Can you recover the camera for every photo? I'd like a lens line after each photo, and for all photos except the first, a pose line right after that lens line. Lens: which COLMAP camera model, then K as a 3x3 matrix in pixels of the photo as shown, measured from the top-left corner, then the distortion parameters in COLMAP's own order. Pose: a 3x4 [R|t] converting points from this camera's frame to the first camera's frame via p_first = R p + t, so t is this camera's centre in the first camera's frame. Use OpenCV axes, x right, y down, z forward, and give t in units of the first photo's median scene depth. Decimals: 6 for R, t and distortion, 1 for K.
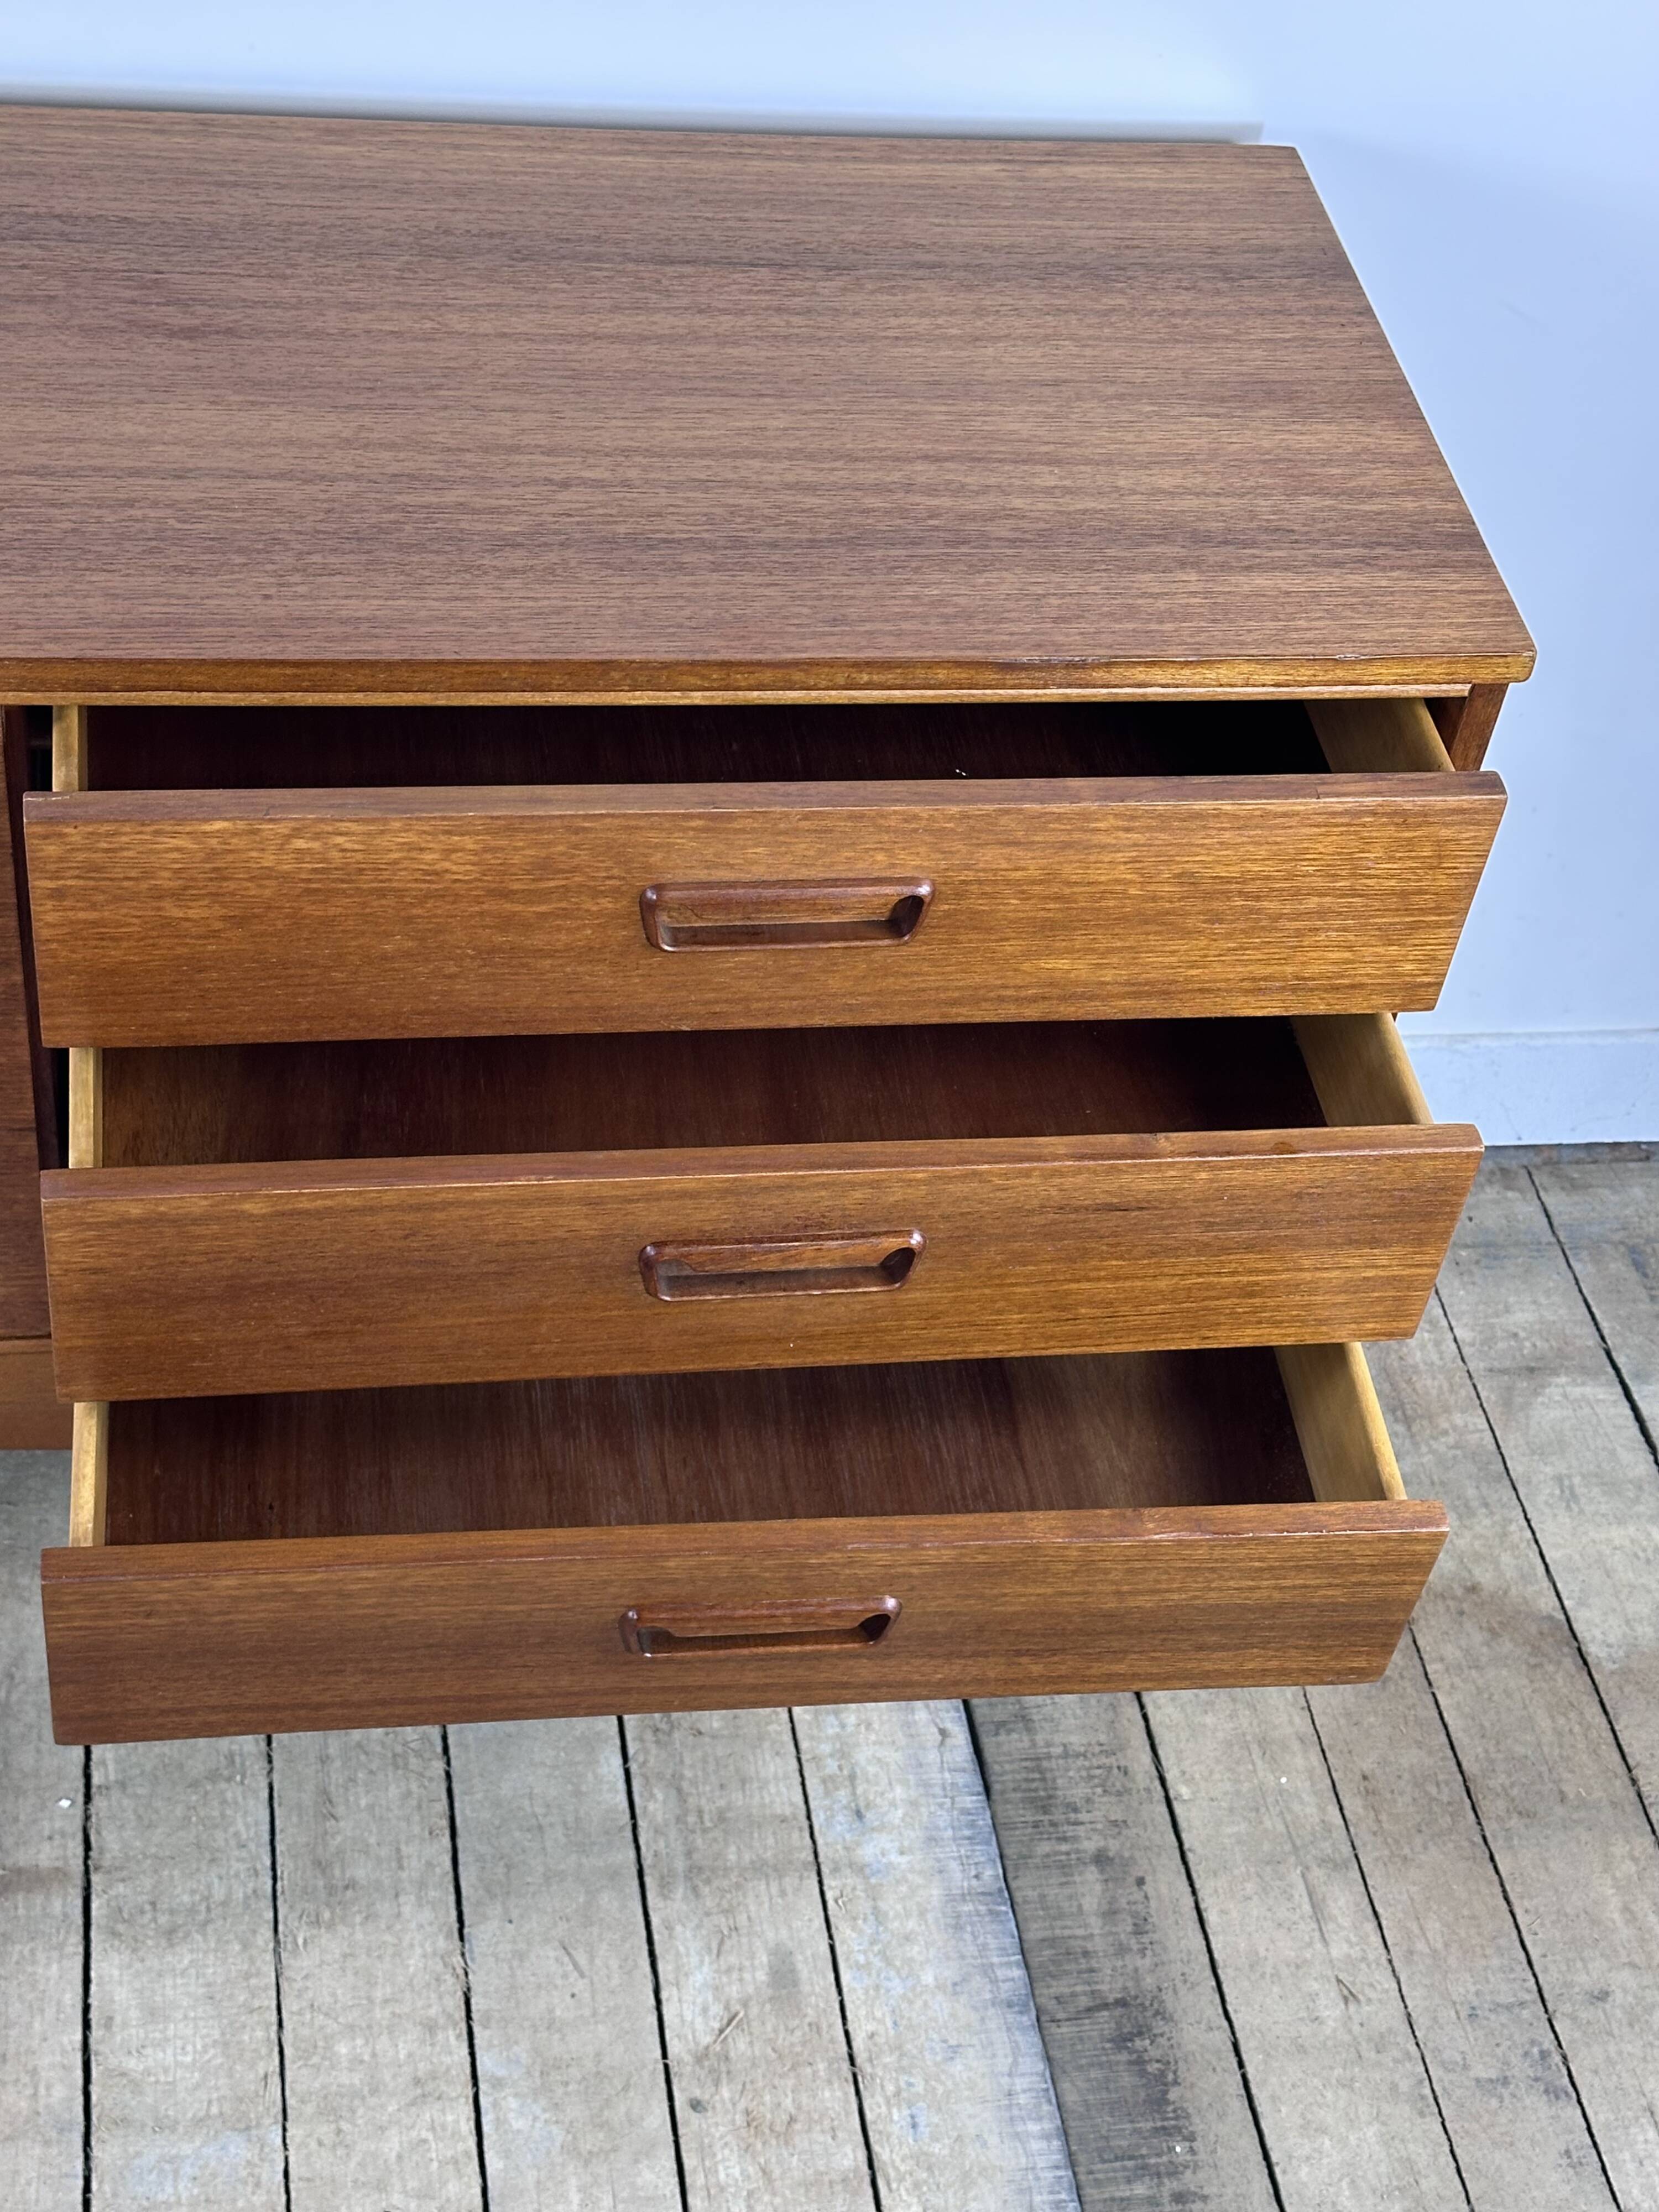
lens RADIAL K [[3336.1, 0, 853.6], [0, 3336.1, 1101.9], [0, 0, 1]] dist [0.138141, -0.088587]
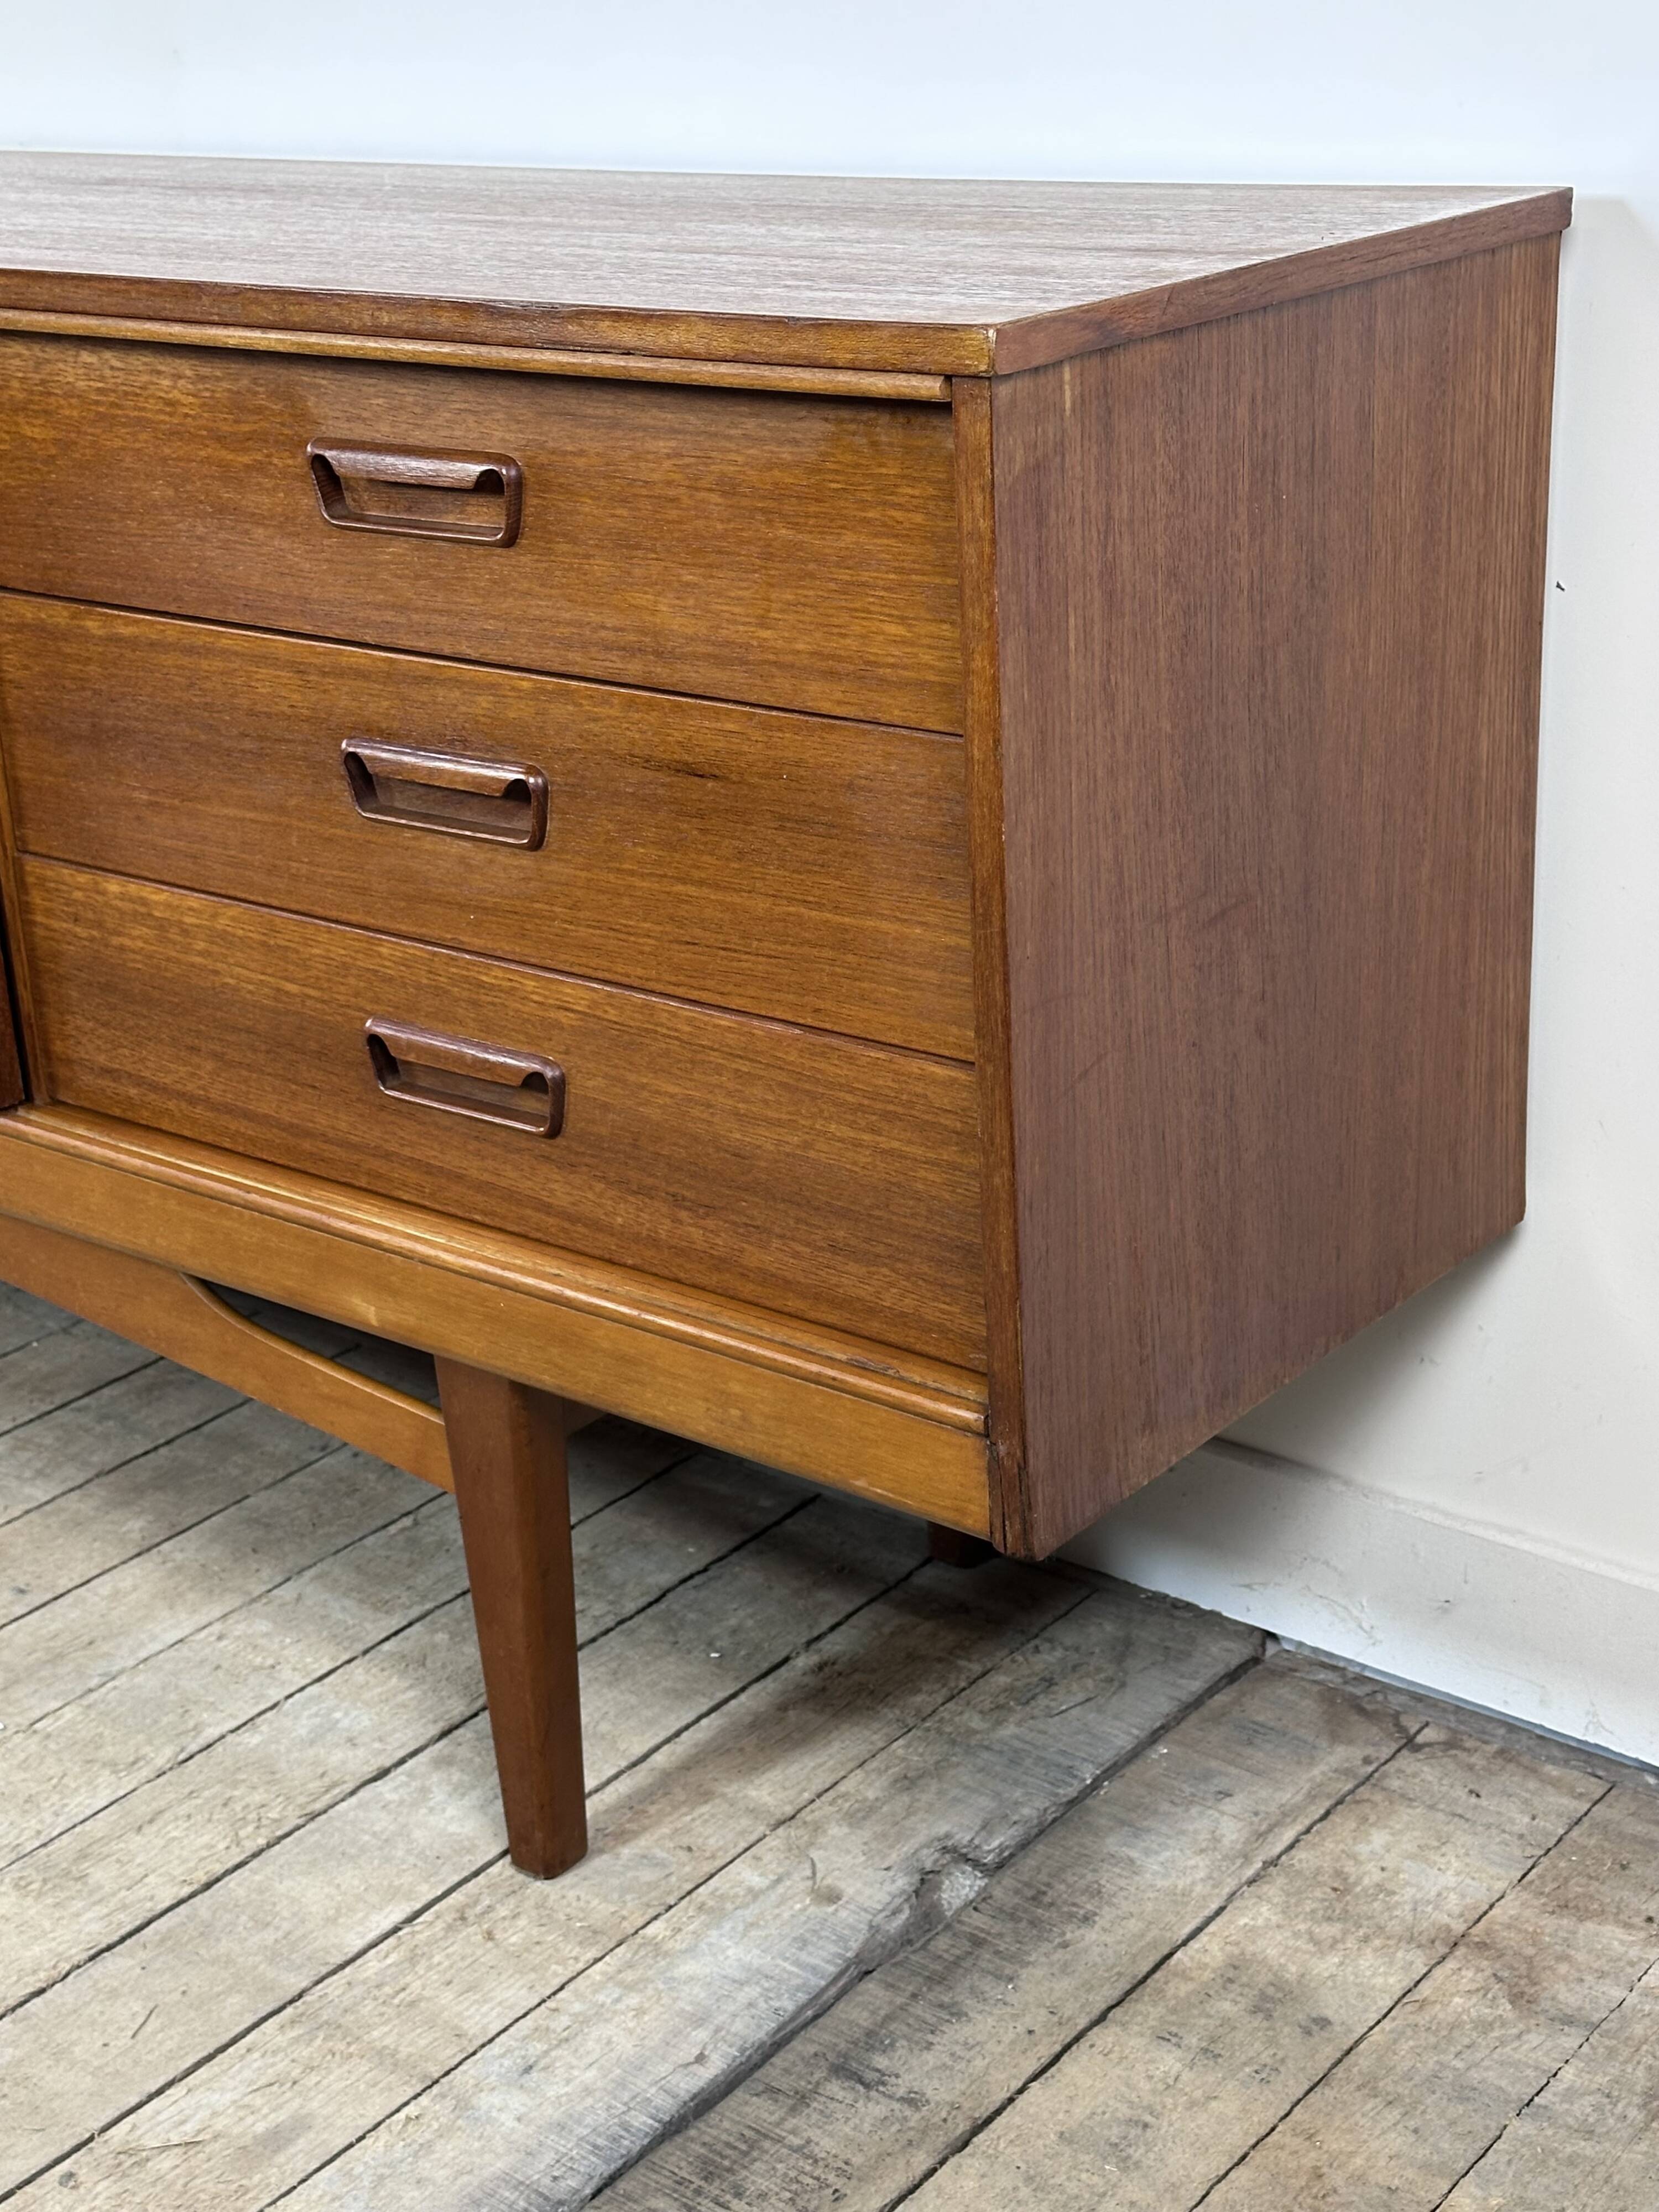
lens RADIAL K [[3288.8, 0, 722.6], [0, 3288.8, 1100.5], [0, 0, 1]] dist [0.191755, -0.134458]
pose [[0.637046, 0.118833, -0.761611, 0.651526], [-0.436913, 0.869665, -0.229761, 0.191027], [0.635043, 0.479126, 0.605936, 0.489823]]
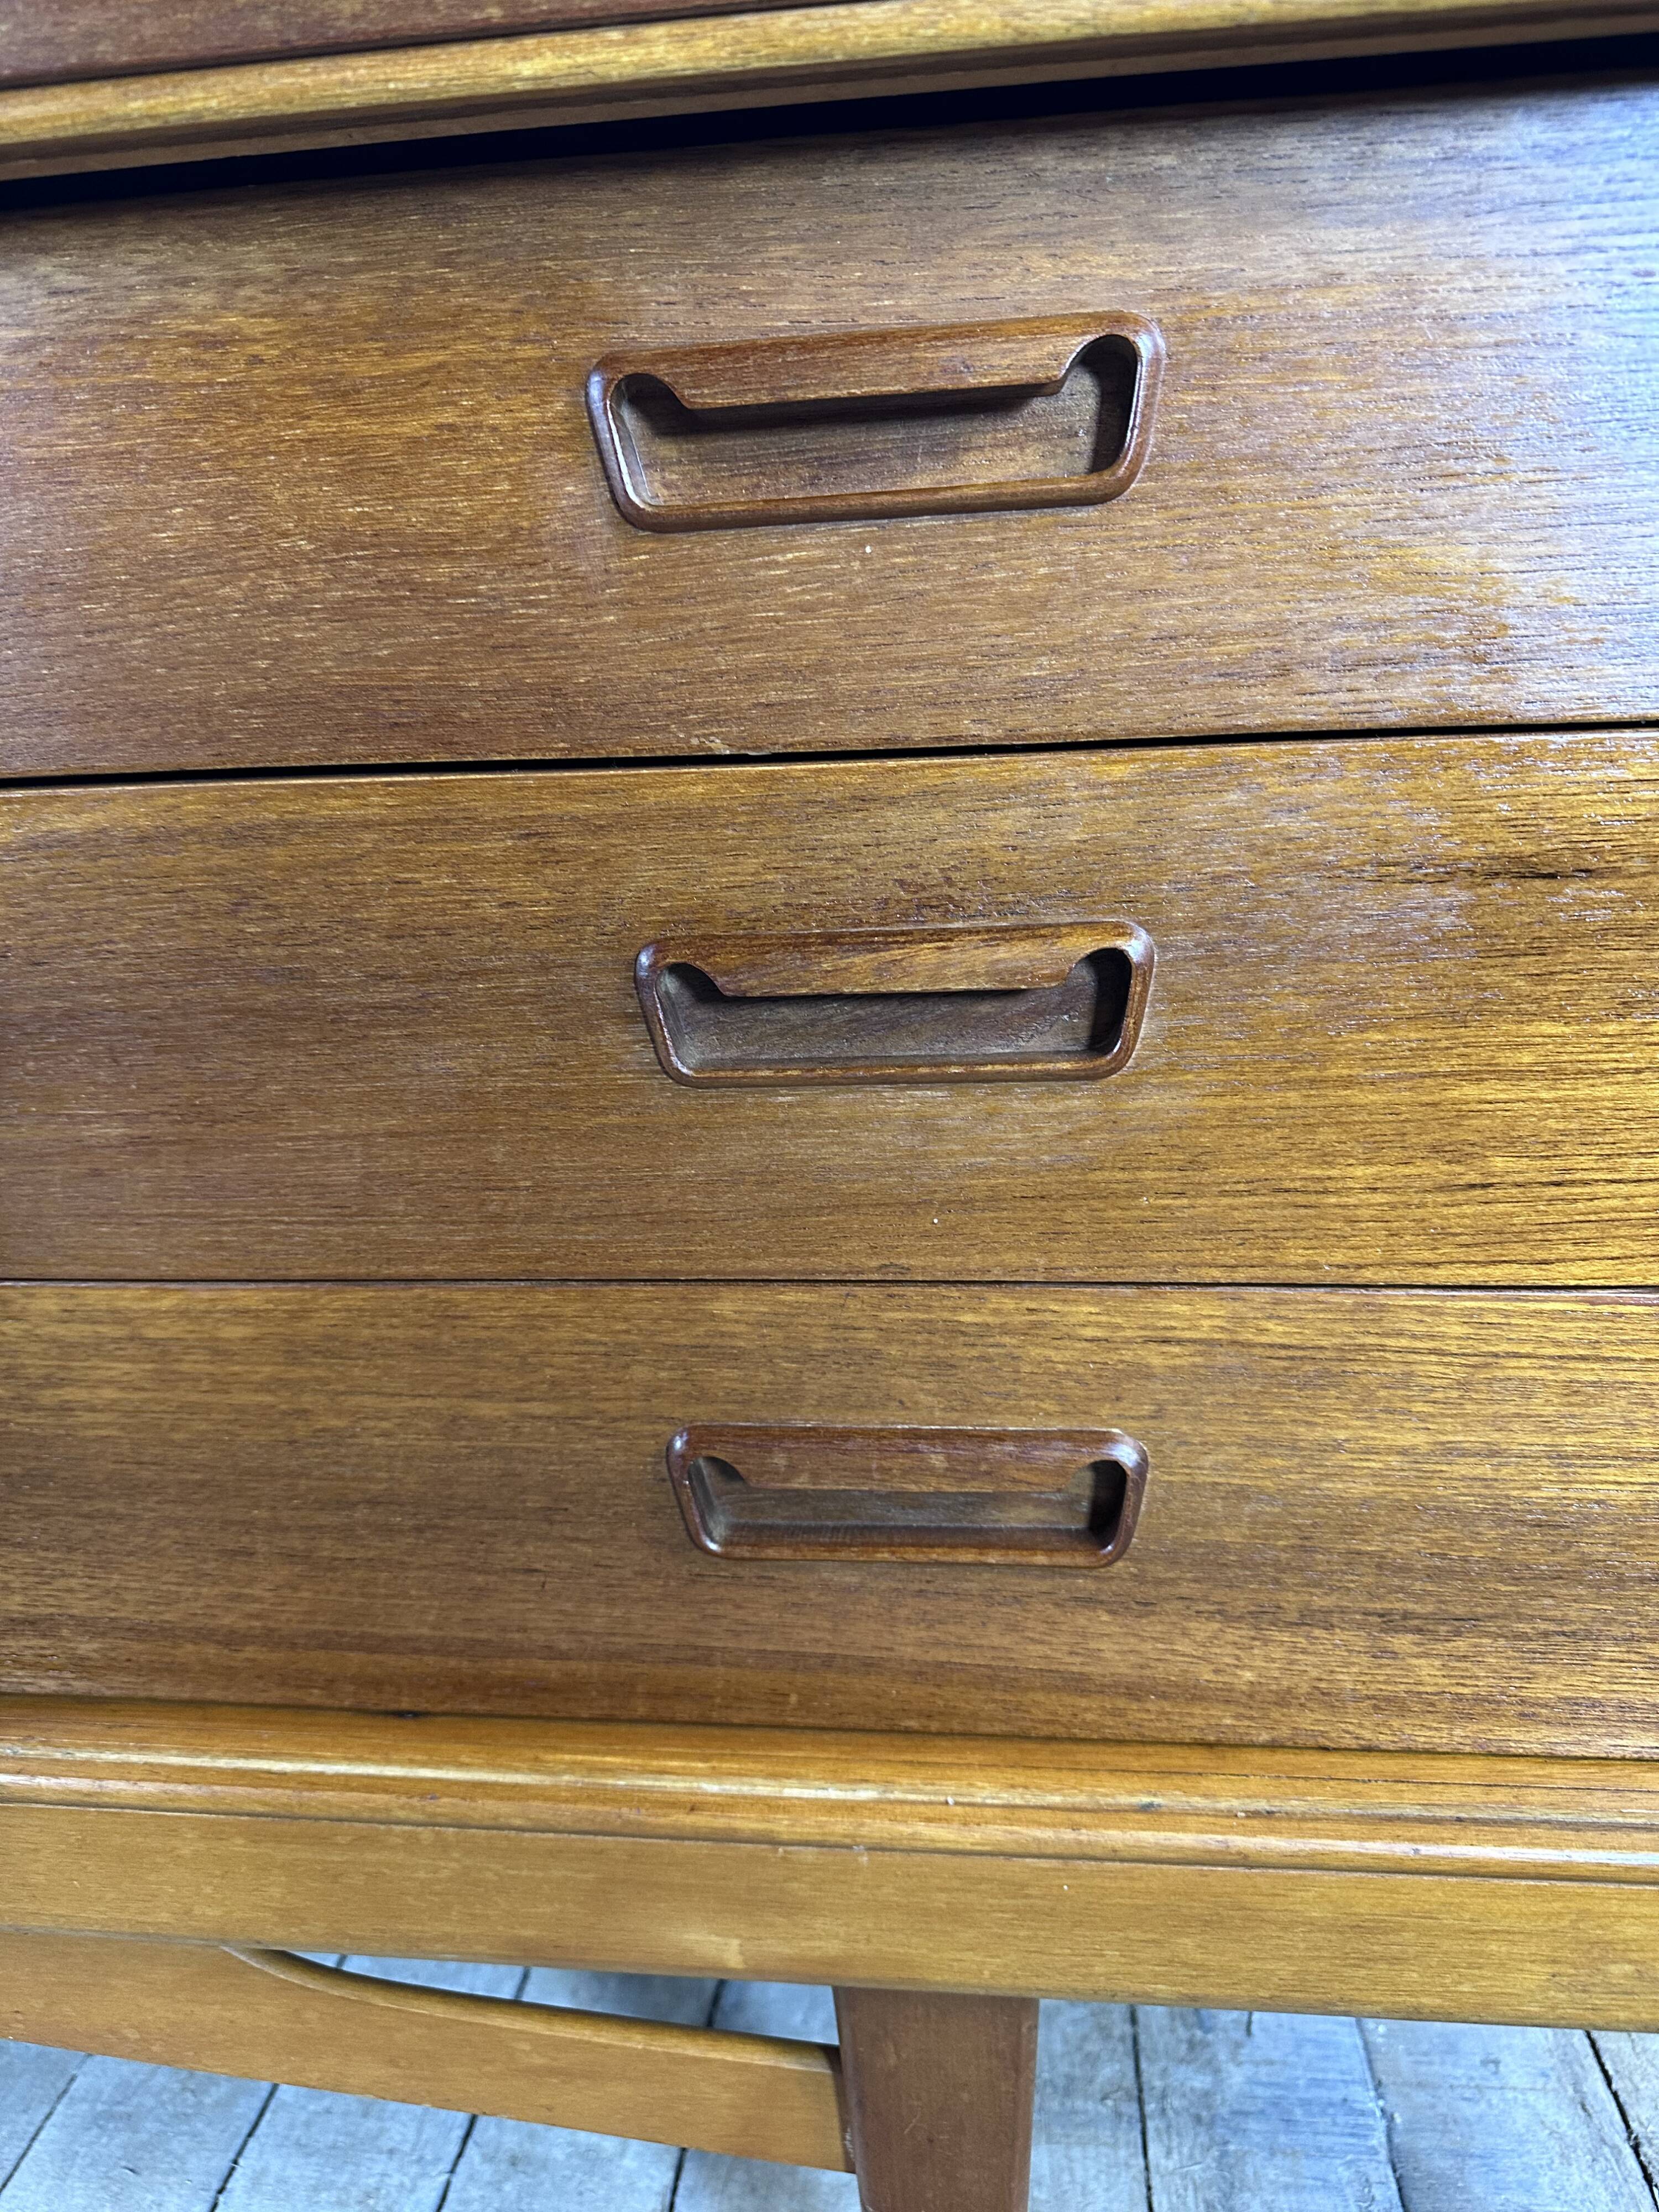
lens RADIAL K [[1572.5, 0, 825.5], [0, 1572.5, 1056.5], [0, 0, 1]] dist [0.048273, -0.050516]
pose [[0.949091, -0.087406, -0.302633, 0.024088], [-0.078738, 0.864408, -0.496588, 0.080565], [0.305003, 0.495136, 0.813519, 0.731792]]
